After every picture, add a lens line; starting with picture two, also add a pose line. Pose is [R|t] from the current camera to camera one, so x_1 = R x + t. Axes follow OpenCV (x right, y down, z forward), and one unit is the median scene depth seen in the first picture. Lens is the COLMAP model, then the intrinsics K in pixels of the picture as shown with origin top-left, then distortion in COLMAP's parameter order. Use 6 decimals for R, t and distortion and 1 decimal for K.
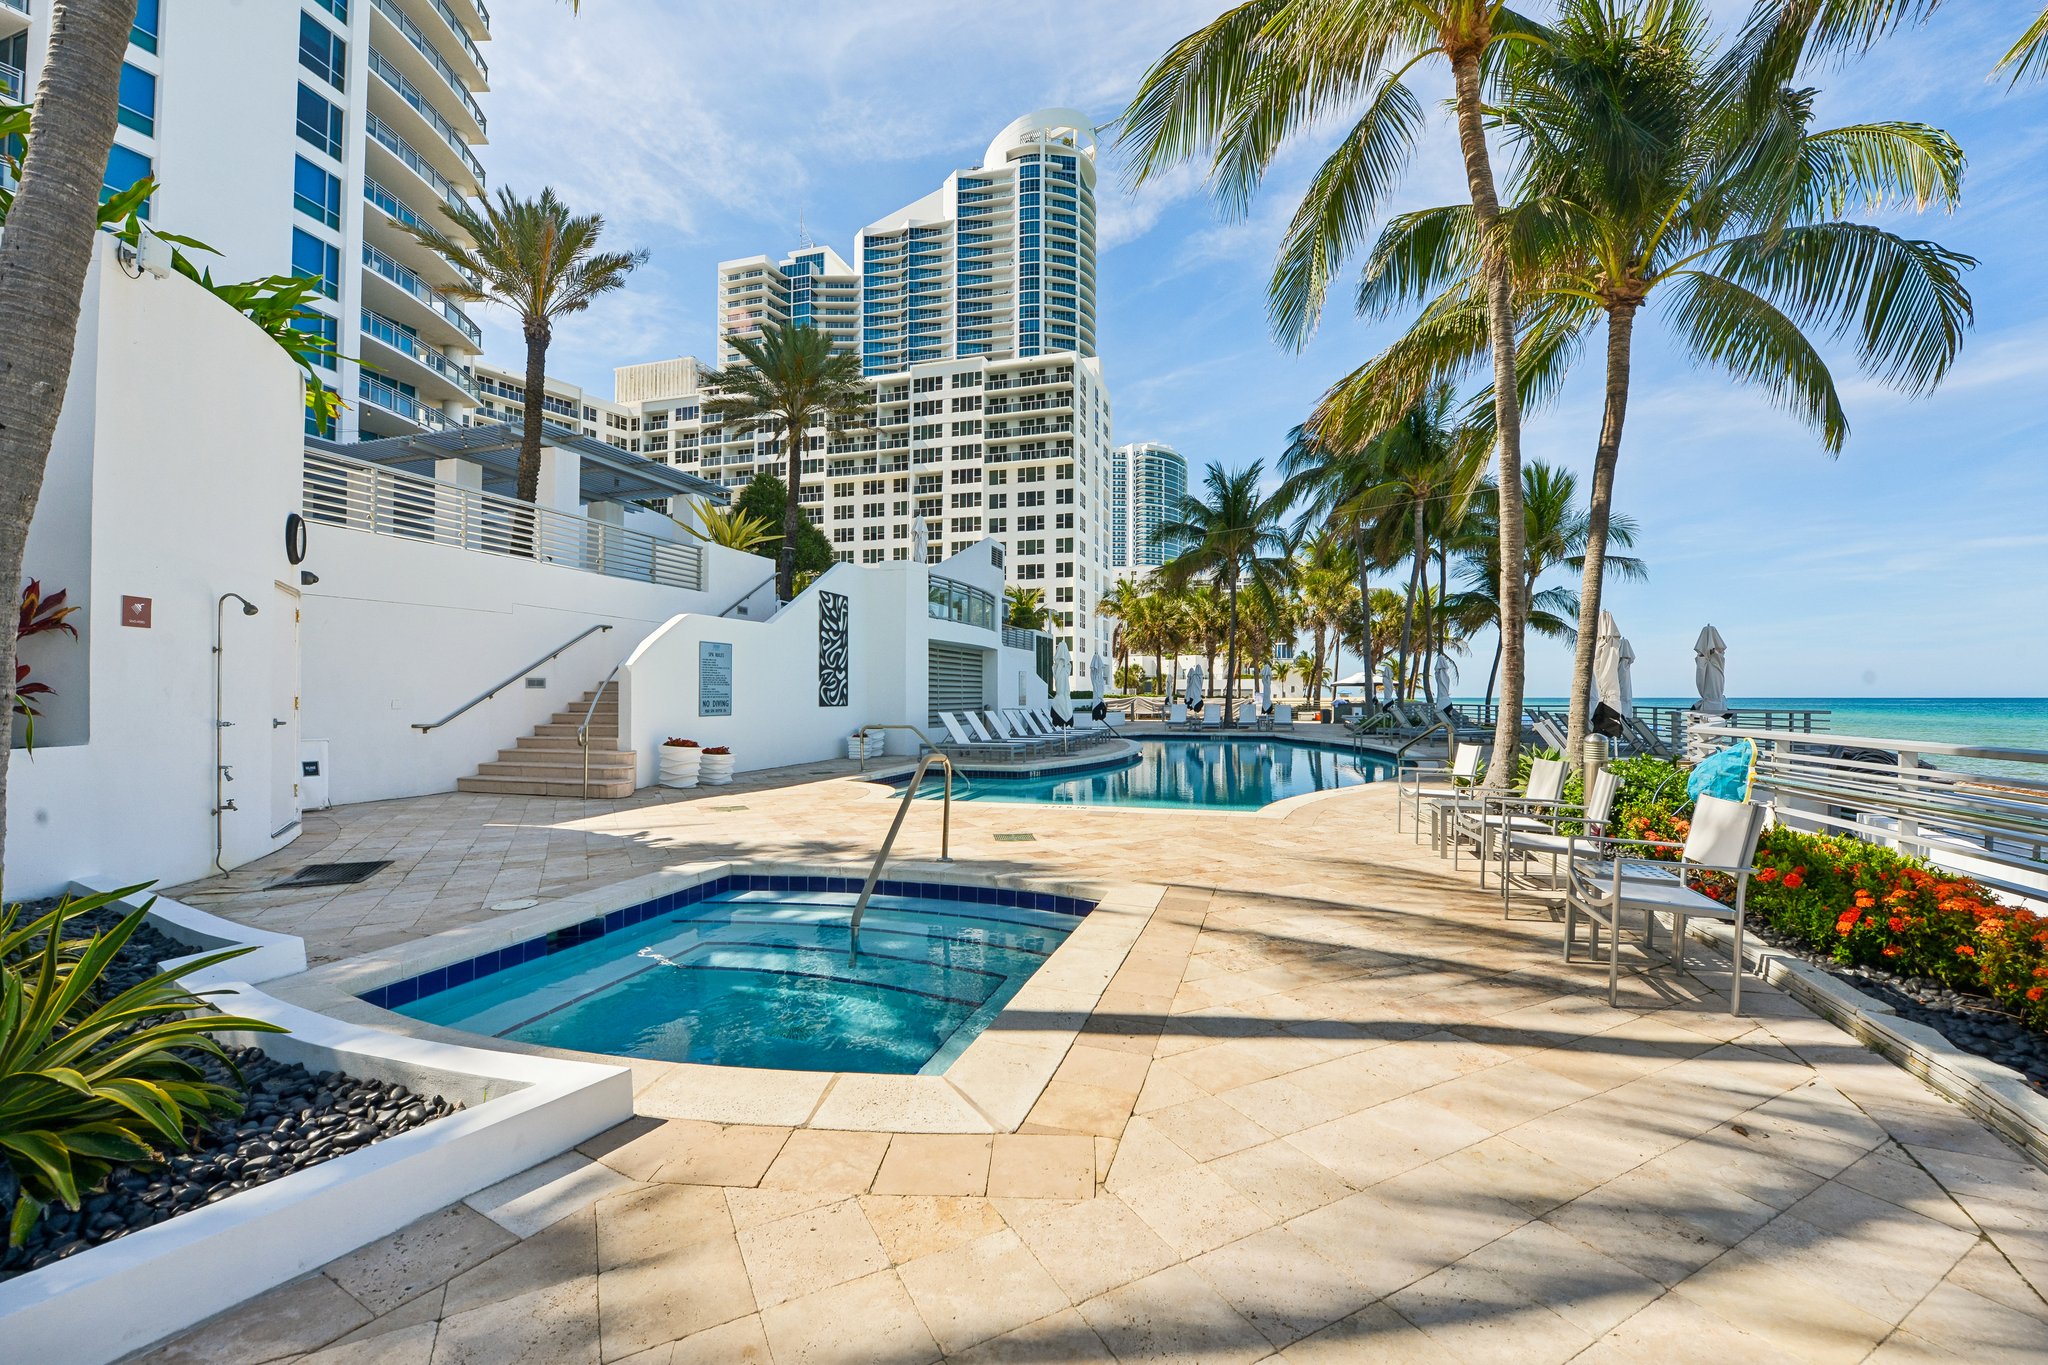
lens RADIAL K [[834.3, 0, 1033.3], [0, 834.3, 692.2], [0, 0, 1]] dist [-0.001137, -0.000085]
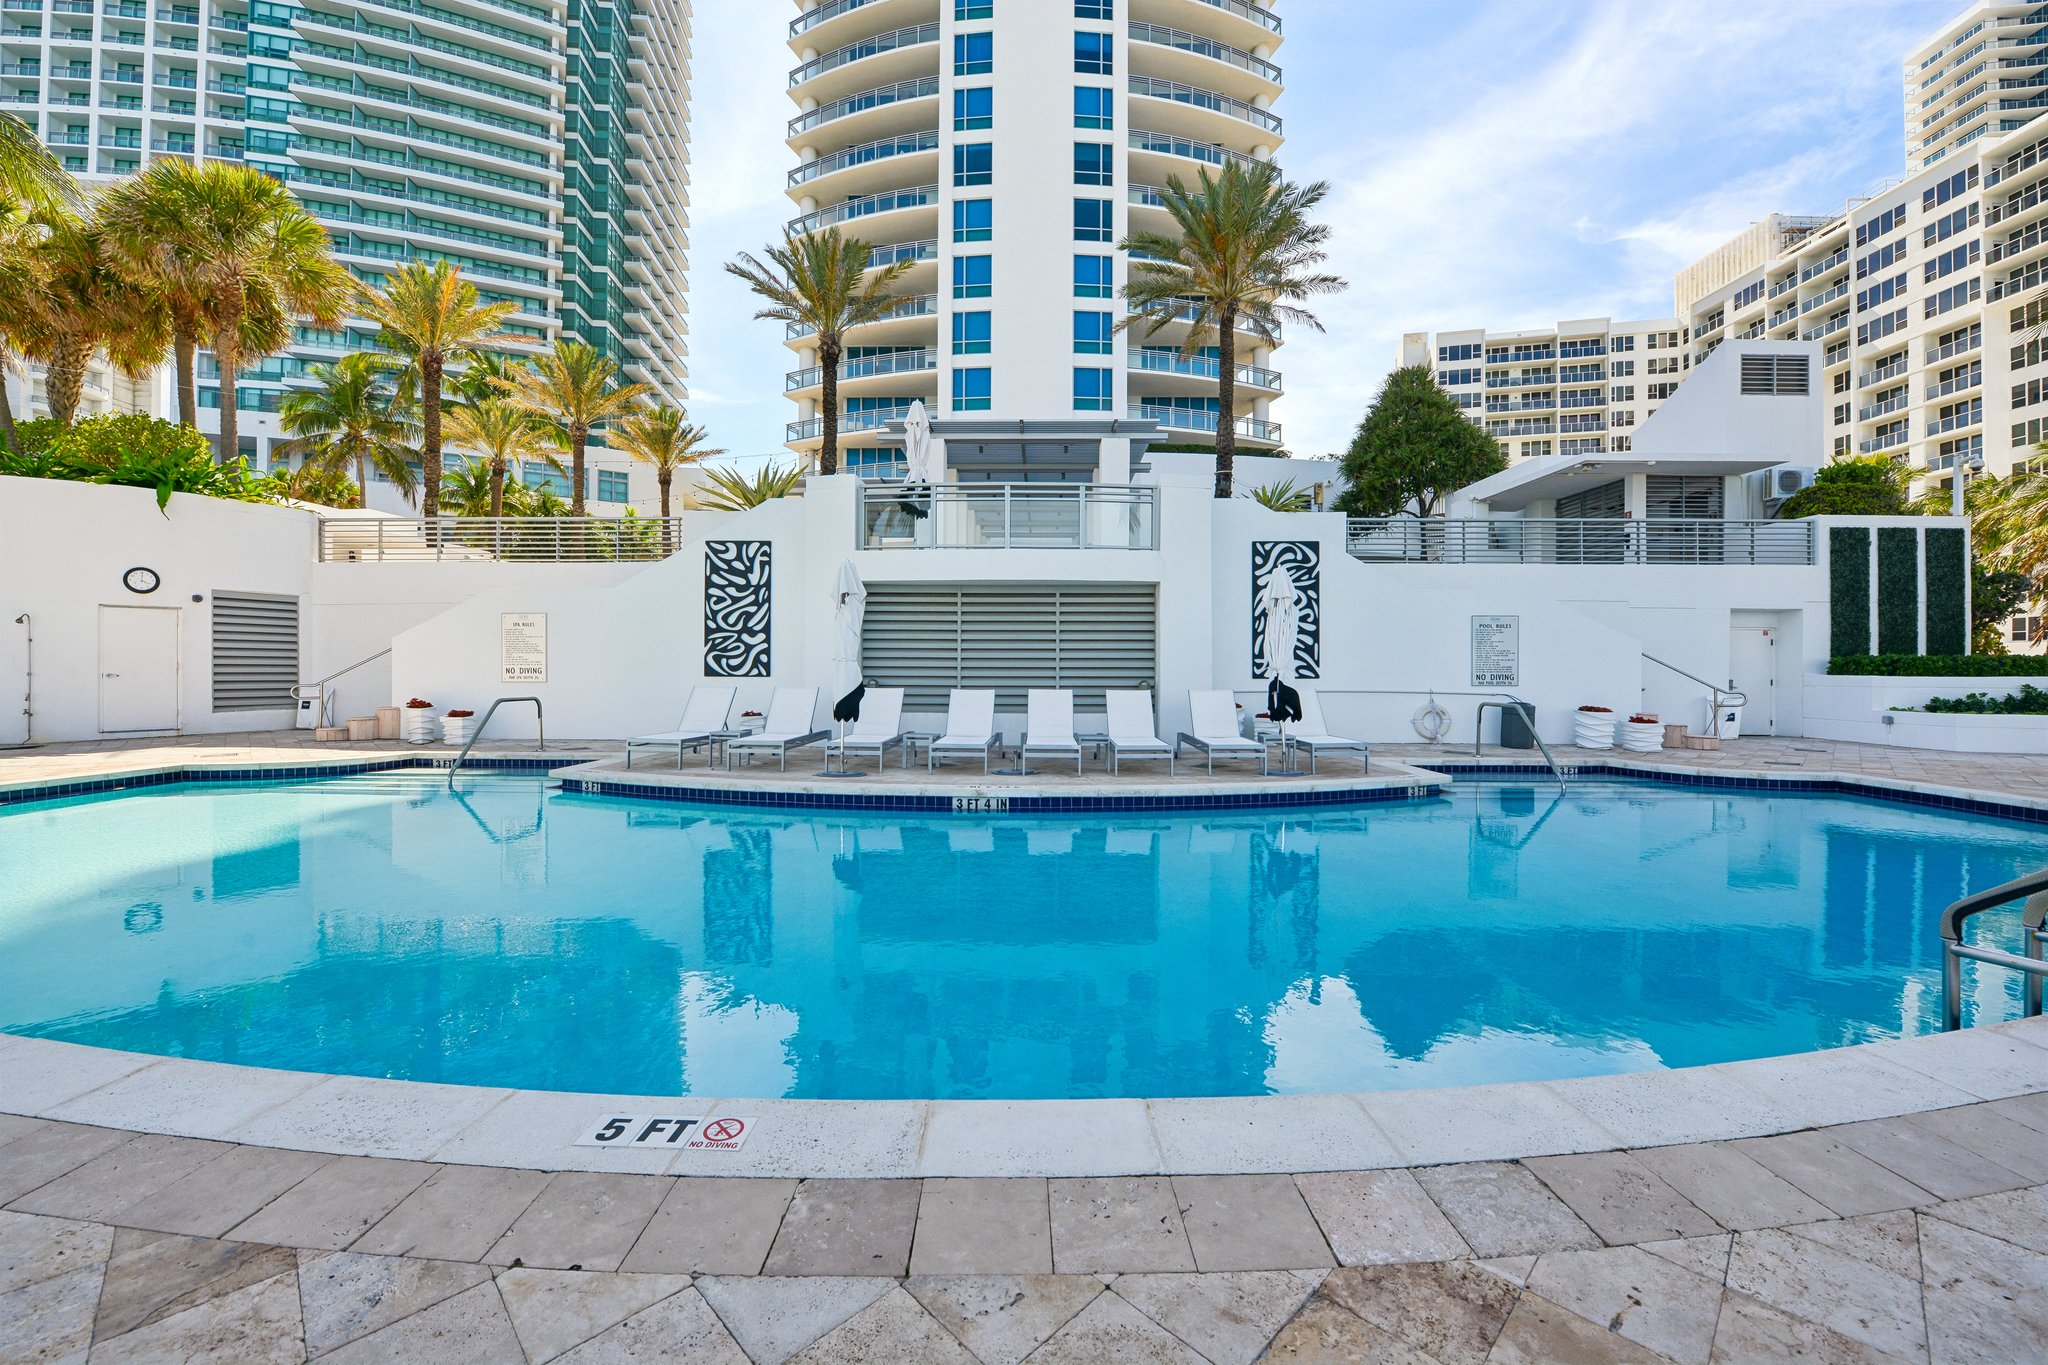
lens RADIAL K [[834.3, 0, 1029.8], [0, 834.3, 664.6], [0, 0, 1]] dist [-0.001137, -0.000085]
pose [[0.311028, -0.008954, -0.950359, 0.102815], [0.004414, 0.999958, -0.007976, 0.002066], [0.950391, -0.001714, 0.311054, 0.163112]]
